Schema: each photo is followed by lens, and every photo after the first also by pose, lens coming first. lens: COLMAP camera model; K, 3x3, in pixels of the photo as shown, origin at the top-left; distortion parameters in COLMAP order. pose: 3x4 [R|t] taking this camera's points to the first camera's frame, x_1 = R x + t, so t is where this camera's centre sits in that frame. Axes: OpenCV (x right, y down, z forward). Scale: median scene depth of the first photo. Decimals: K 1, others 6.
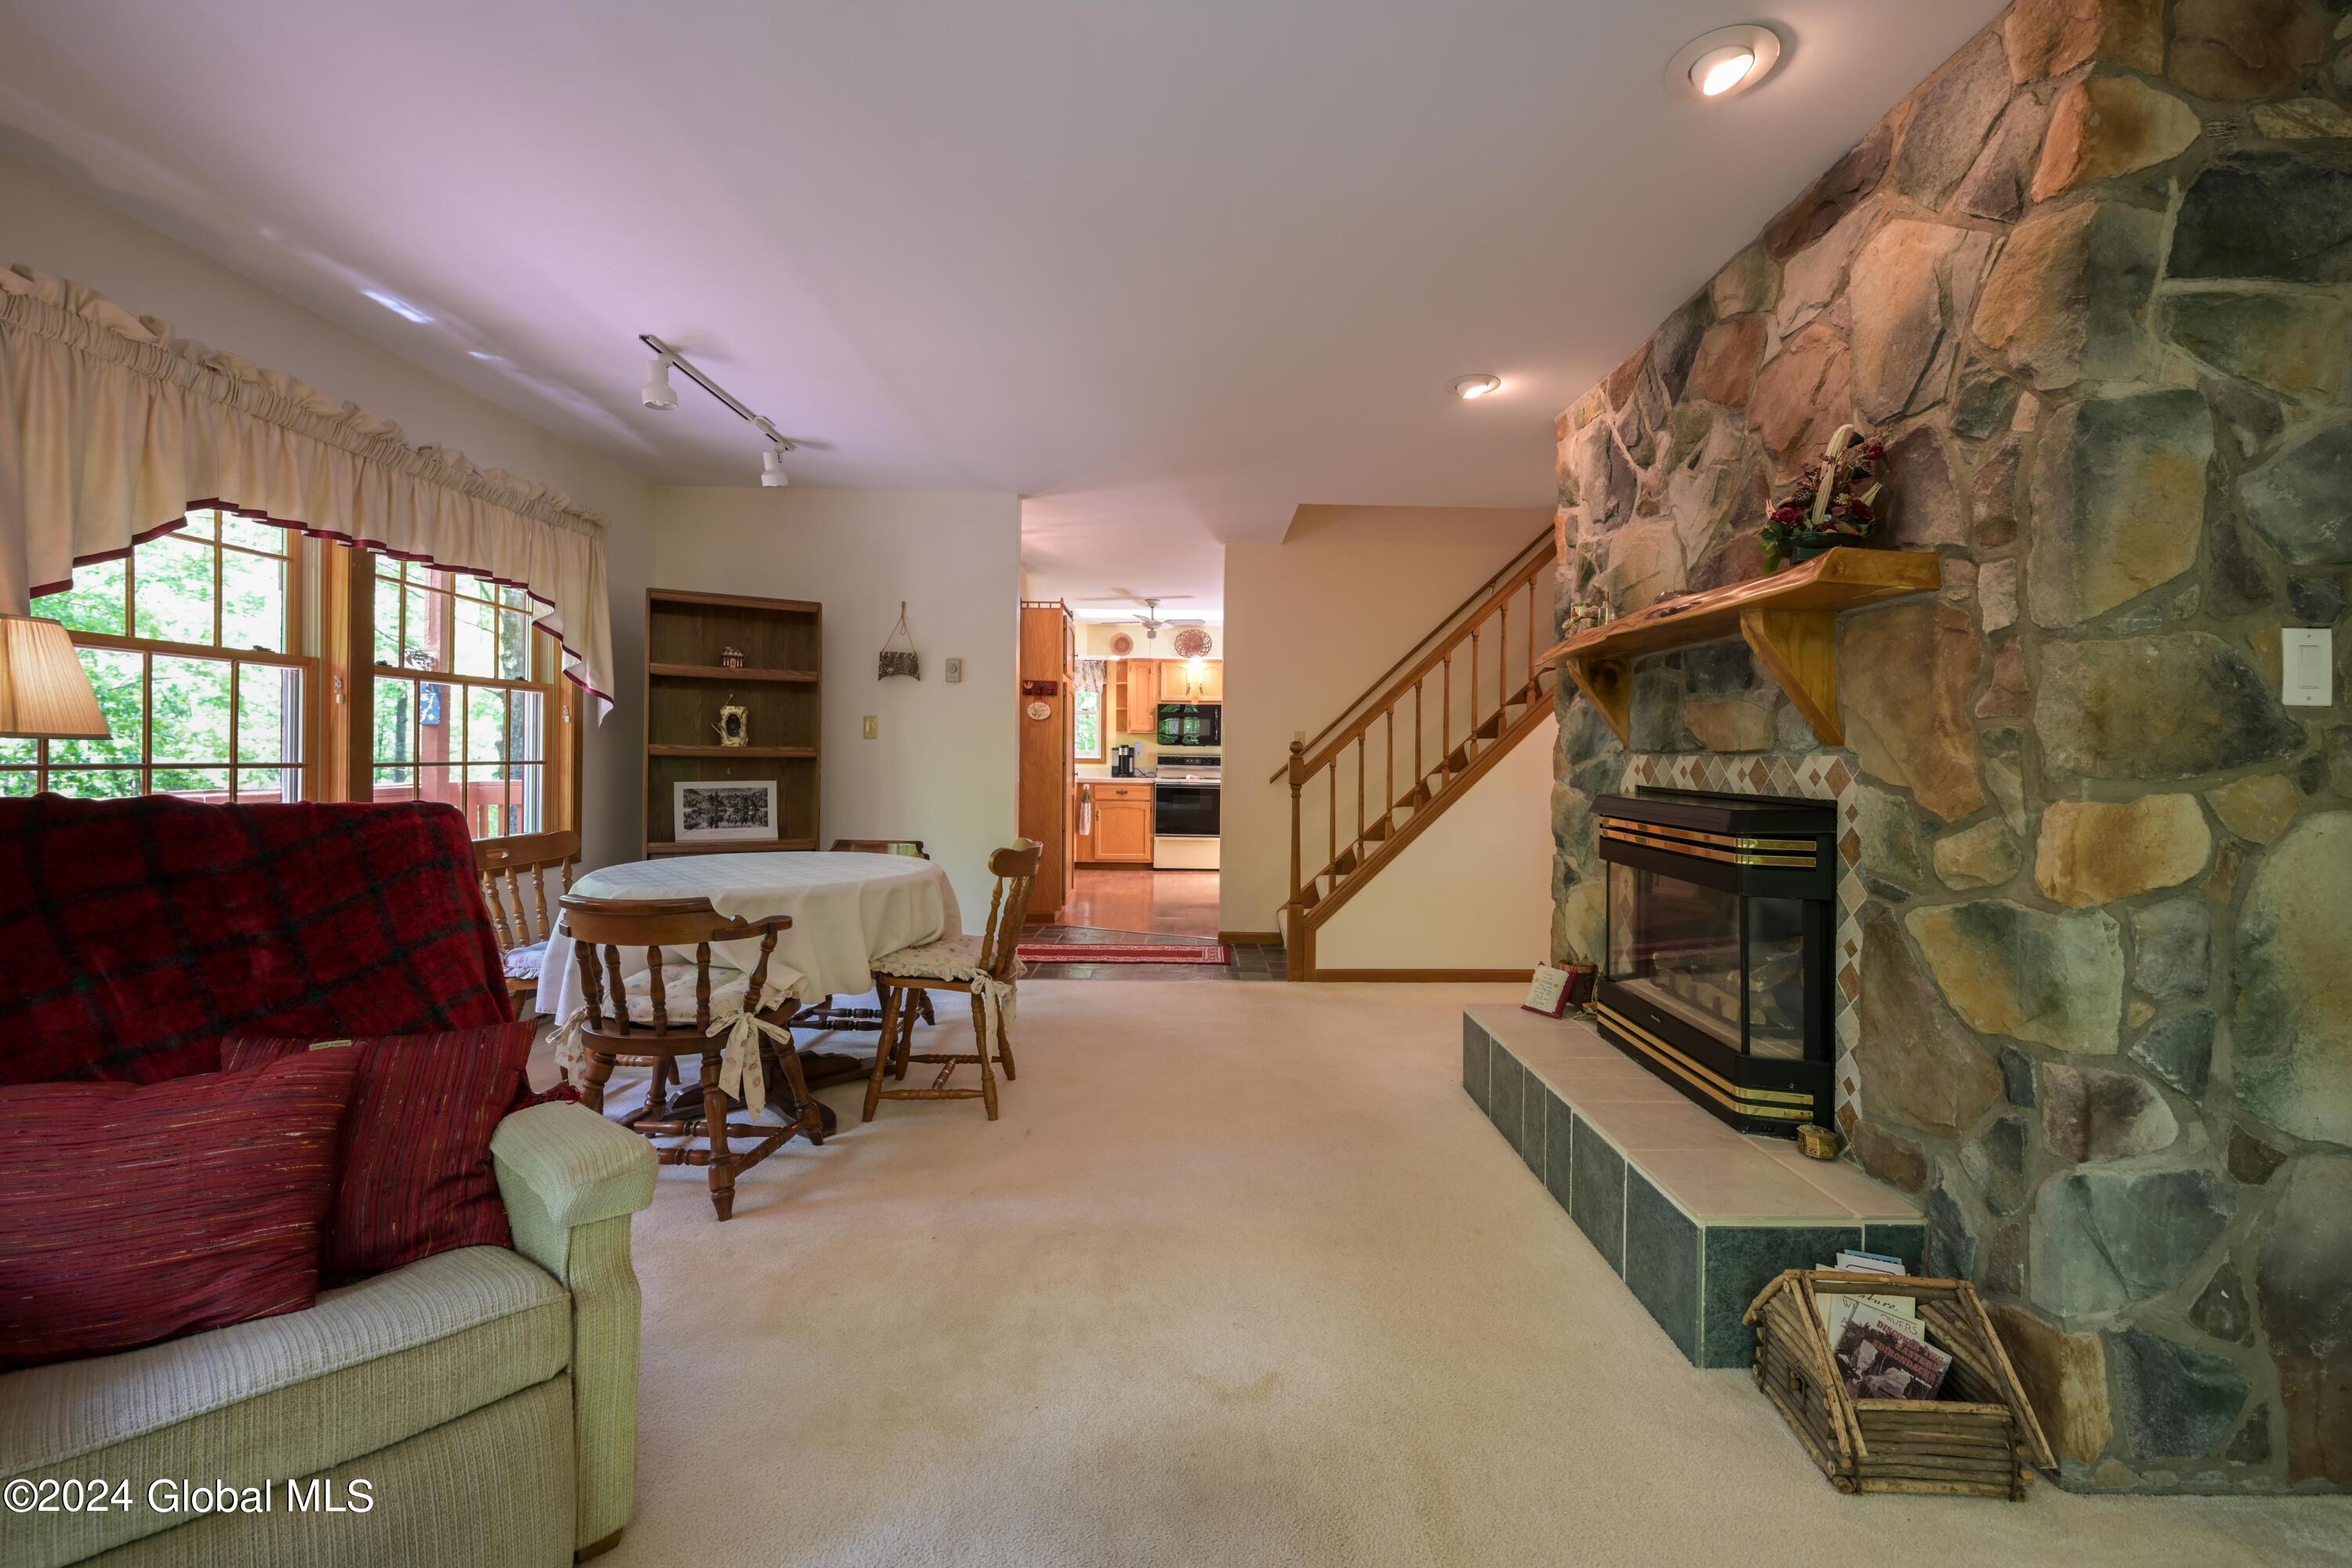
lens RADIAL K [[950.6, 0, 1197.7], [0, 950.6, 756.0], [0, 0, 1]] dist [0.002159, 0.000079]
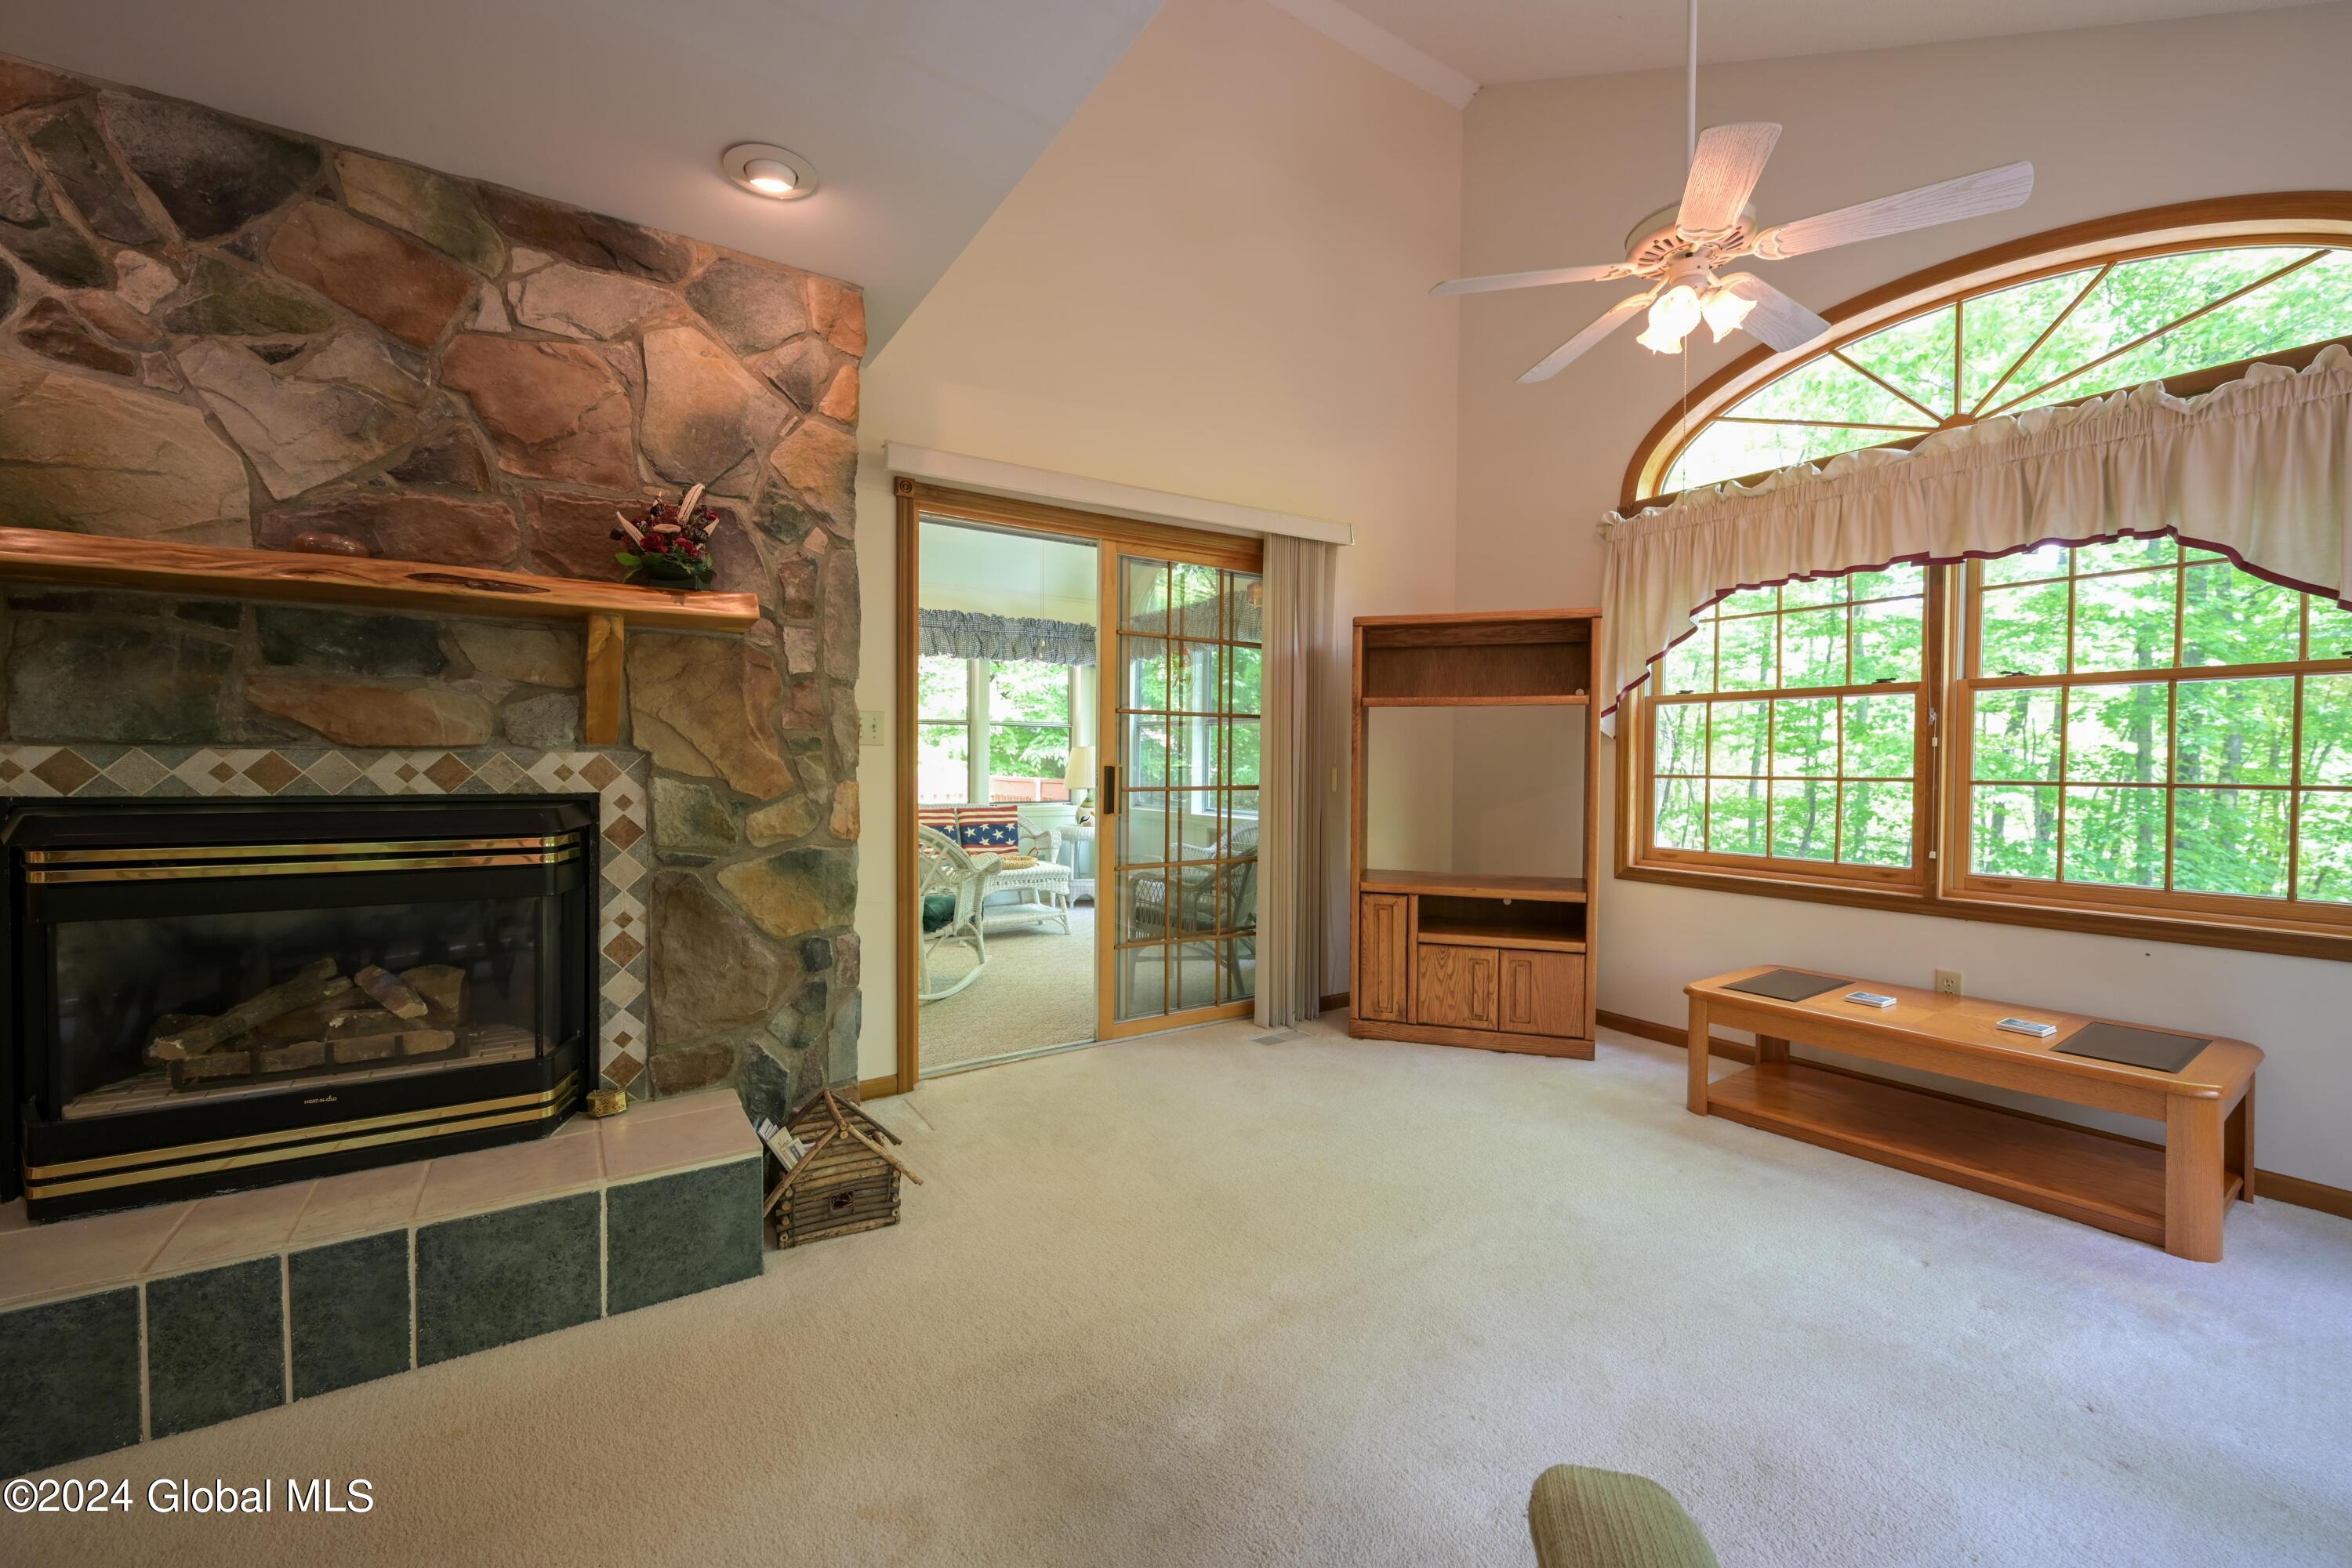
lens RADIAL K [[950.6, 0, 1180.8], [0, 950.6, 785.3], [0, 0, 1]] dist [0.002159, 0.000079]
pose [[-0.531254, -0.029484, 0.846700, -0.707081], [-0.008443, 0.999529, 0.029508, -0.000600], [-0.847171, 0.008528, -0.531252, 1.143308]]
